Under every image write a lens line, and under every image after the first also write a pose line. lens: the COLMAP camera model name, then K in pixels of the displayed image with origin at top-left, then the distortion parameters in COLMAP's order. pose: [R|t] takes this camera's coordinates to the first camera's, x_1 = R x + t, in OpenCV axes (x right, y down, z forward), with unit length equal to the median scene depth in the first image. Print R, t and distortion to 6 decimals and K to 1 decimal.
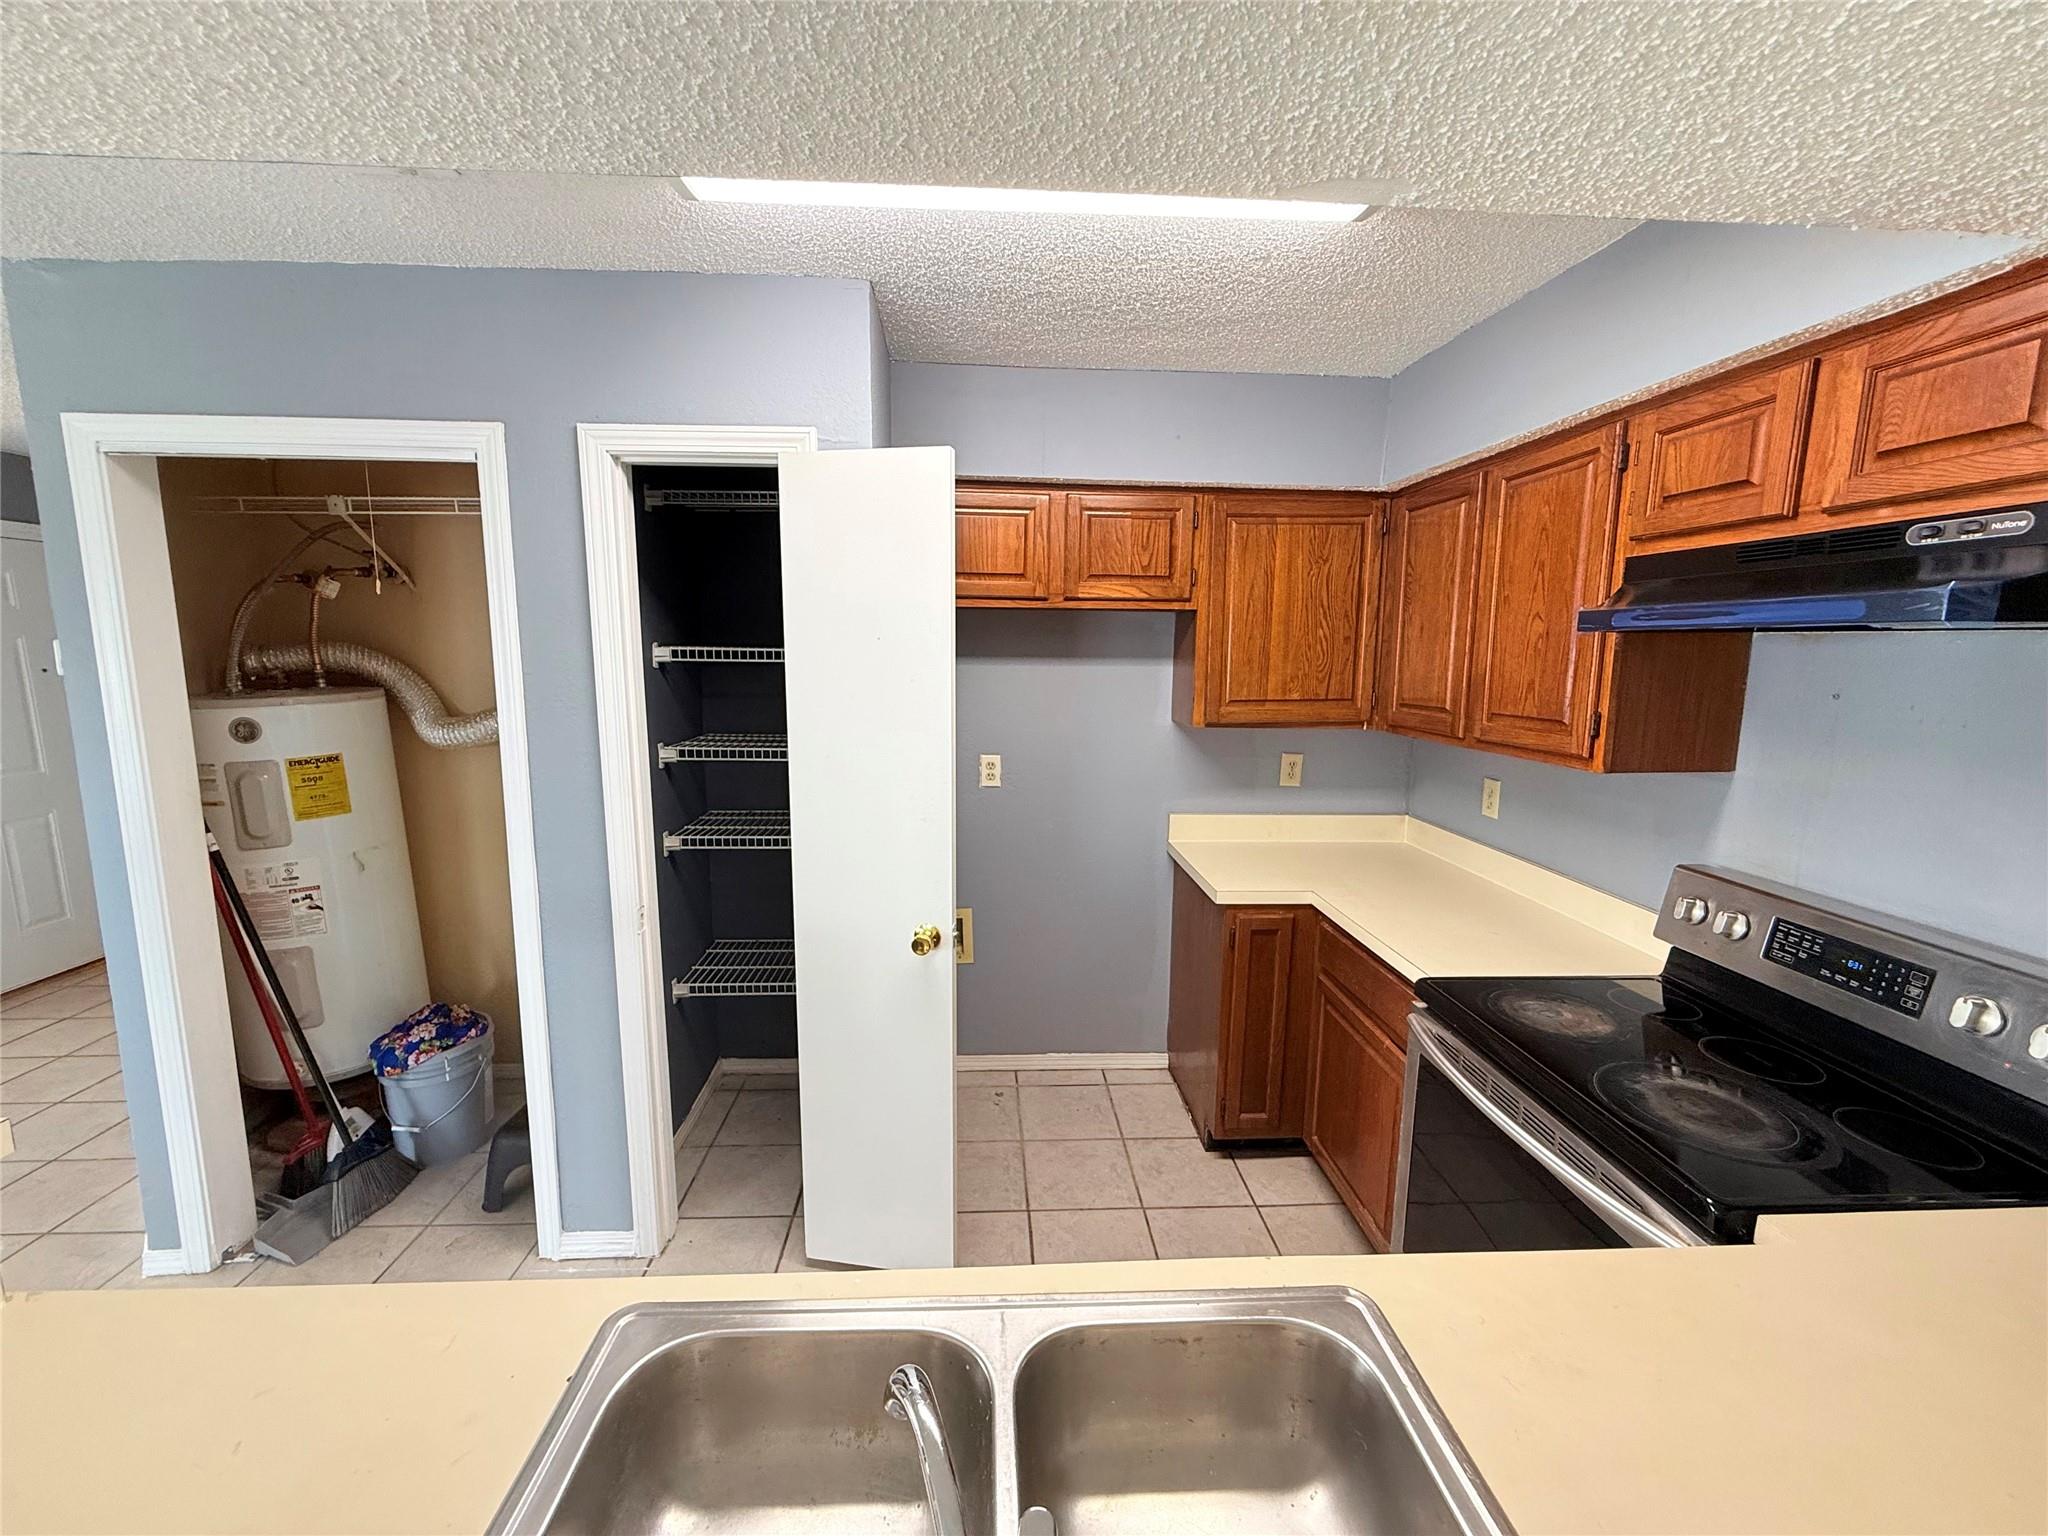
lens RADIAL K [[831.8, 0, 1024.0], [0, 831.8, 768.0], [0, 0, 1]] dist [-0.000030, -0.000020]
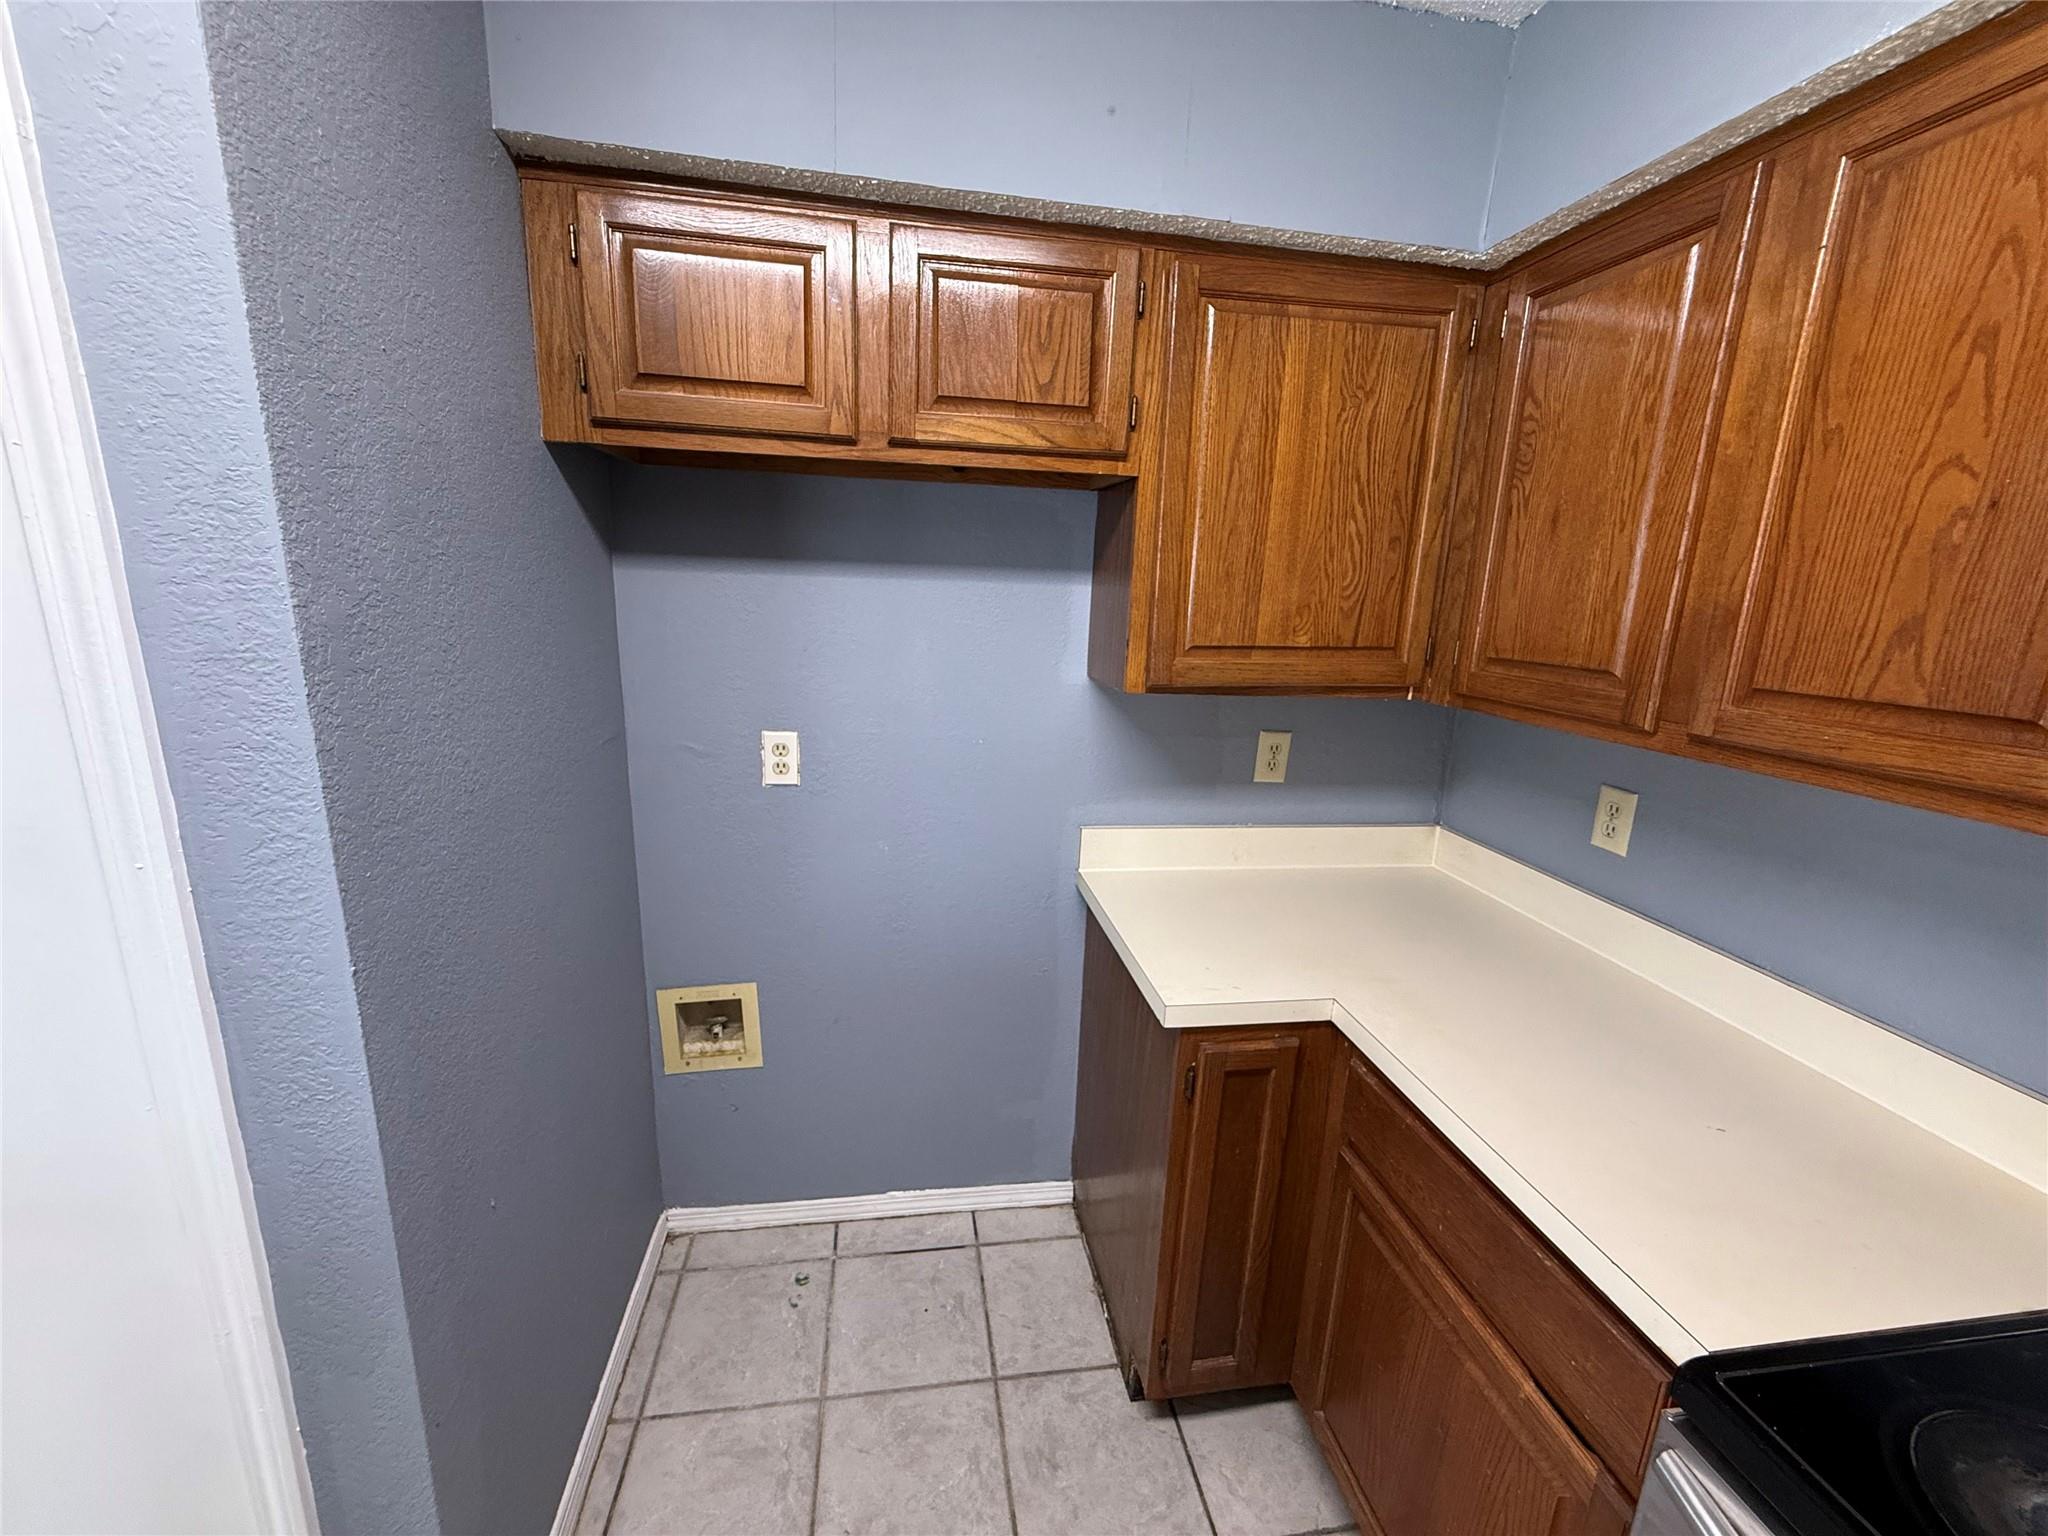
lens RADIAL K [[806.8, 0, 1024.0], [0, 806.8, 768.0], [0, 0, 1]] dist [0.000435, -0.000088]
pose [[0.994557, 0.003407, 0.104143, 0.080454], [-0.011969, 0.996585, 0.081704, -0.043057], [-0.103509, -0.082506, 0.991201, 0.473791]]
